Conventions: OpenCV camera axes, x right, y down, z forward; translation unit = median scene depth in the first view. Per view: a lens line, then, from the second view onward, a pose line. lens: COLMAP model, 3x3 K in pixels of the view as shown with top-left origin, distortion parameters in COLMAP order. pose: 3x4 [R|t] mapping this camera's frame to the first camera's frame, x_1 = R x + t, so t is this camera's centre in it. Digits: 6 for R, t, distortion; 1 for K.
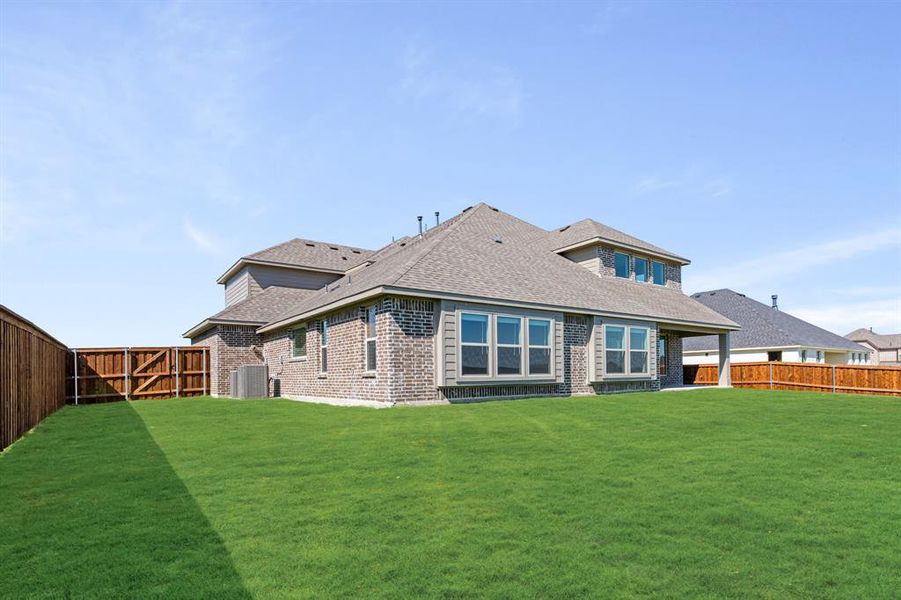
lens RADIAL K [[542.4, 0, 449.2], [0, 542.4, 306.6], [0, 0, 1]] dist [0.002989, -0.000051]
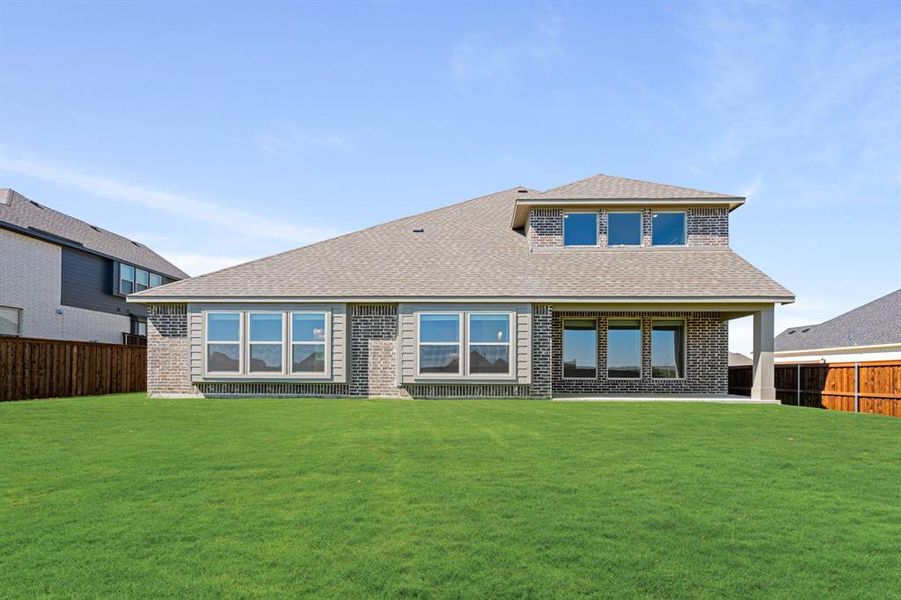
lens RADIAL K [[379.0, 0, 451.0], [0, 379.0, 369.1], [0, 0, 1]] dist [0.010627, 0.000020]
pose [[0.736541, 0.010727, -0.676308, 0.727313], [0.069052, 0.993458, 0.090960, 0.070954], [0.672859, -0.113697, 0.730981, 0.640858]]
